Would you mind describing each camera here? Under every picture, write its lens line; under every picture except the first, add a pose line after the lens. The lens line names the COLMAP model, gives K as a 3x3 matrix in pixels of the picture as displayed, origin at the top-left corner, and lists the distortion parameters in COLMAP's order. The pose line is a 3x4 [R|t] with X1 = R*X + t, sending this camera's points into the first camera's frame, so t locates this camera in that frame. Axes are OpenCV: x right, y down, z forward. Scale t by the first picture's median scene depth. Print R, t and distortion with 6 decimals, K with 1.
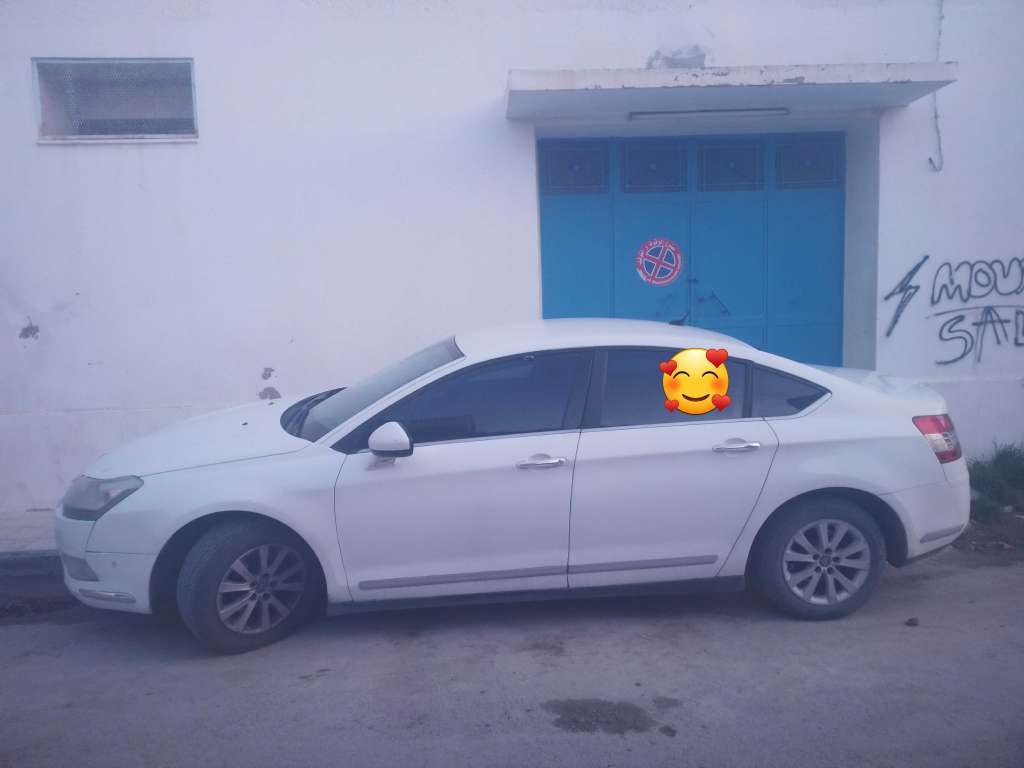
lens RADIAL K [[751.9, 0, 495.4], [0, 751.9, 383.2], [0, 0, 1]] dist [0.101974, -0.158105]
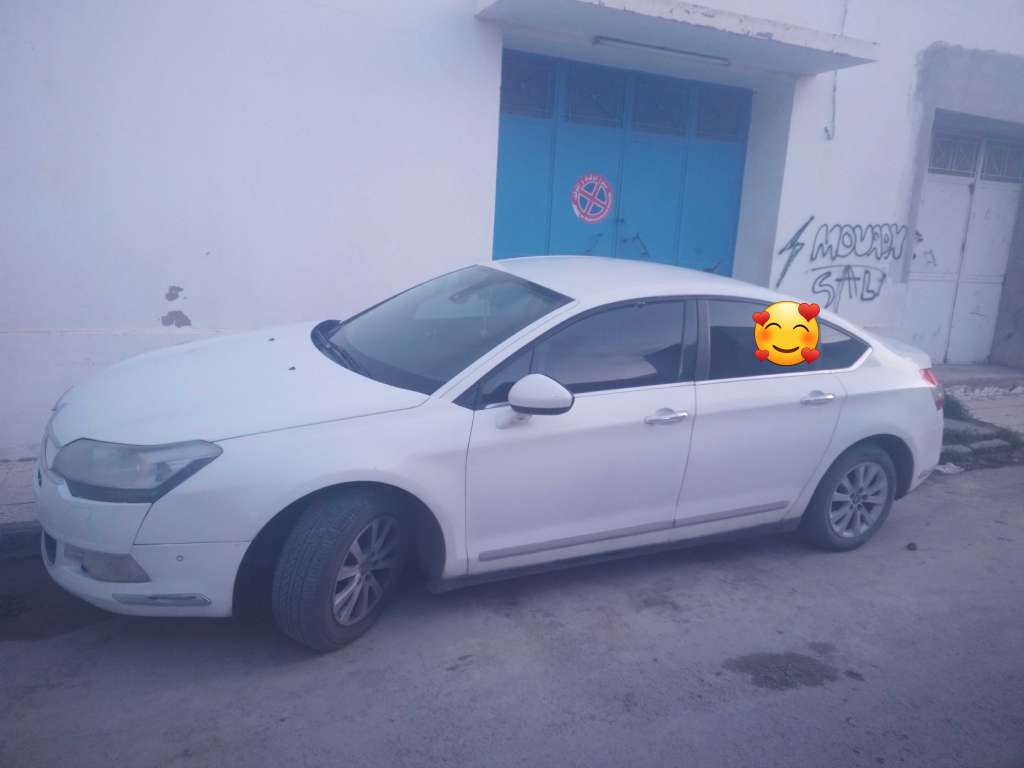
lens RADIAL K [[751.9, 0, 495.4], [0, 751.9, 383.2], [0, 0, 1]] dist [0.101974, -0.158105]
pose [[0.921853, 0.002923, 0.387530, -0.343140], [-0.043984, 0.994299, 0.097129, -0.013519], [-0.385037, -0.106584, 0.916726, 0.145002]]
